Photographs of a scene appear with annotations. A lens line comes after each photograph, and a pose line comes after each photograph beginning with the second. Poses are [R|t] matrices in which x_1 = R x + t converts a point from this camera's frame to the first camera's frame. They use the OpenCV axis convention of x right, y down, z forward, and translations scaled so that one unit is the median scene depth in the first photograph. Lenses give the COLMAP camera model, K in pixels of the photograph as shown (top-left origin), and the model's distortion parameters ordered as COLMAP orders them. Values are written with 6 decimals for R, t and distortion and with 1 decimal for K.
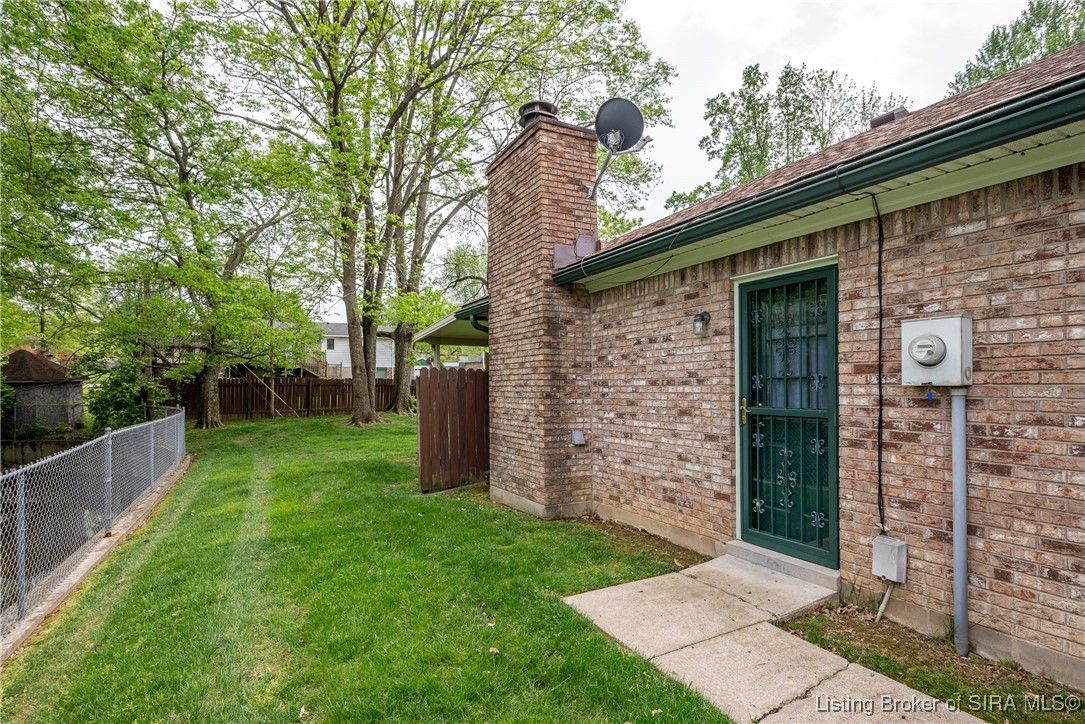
lens RADIAL K [[549.8, 0, 551.6], [0, 549.8, 369.4], [0, 0, 1]] dist [-0.001968, 0.001412]
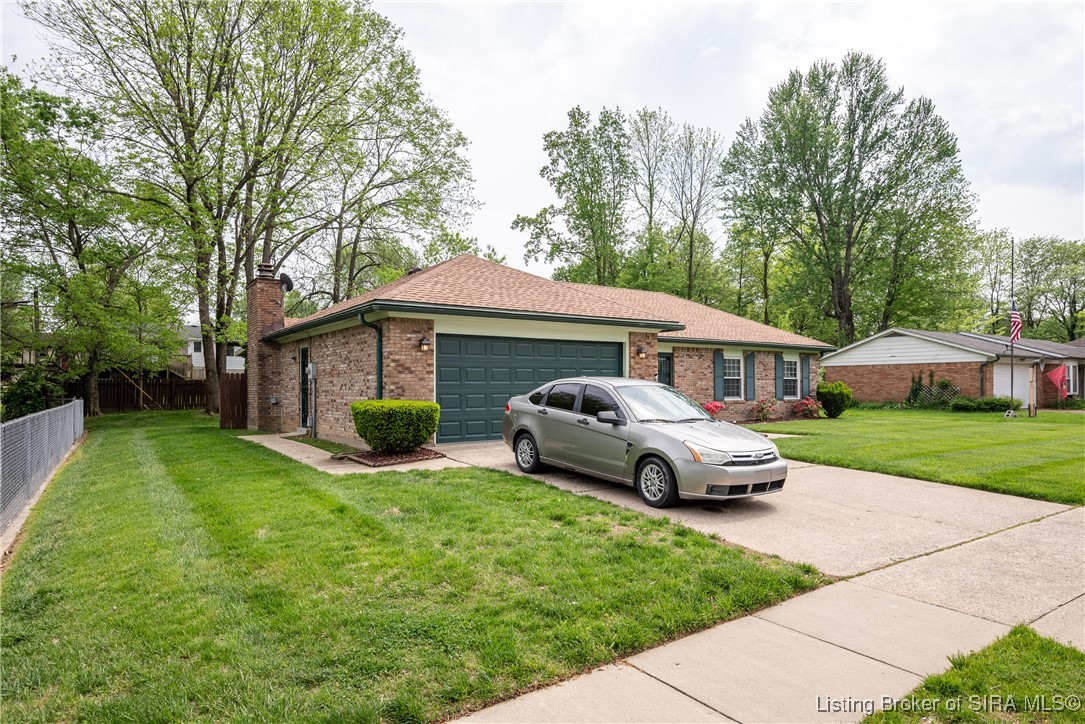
lens RADIAL K [[629.7, 0, 523.0], [0, 629.7, 380.3], [0, 0, 1]] dist [0.005673, -0.001246]
pose [[0.996522, 0.005495, 0.083146, 0.218911], [-0.006433, 0.999919, 0.011013, -0.002740], [-0.083078, -0.011510, 0.996477, -0.460984]]
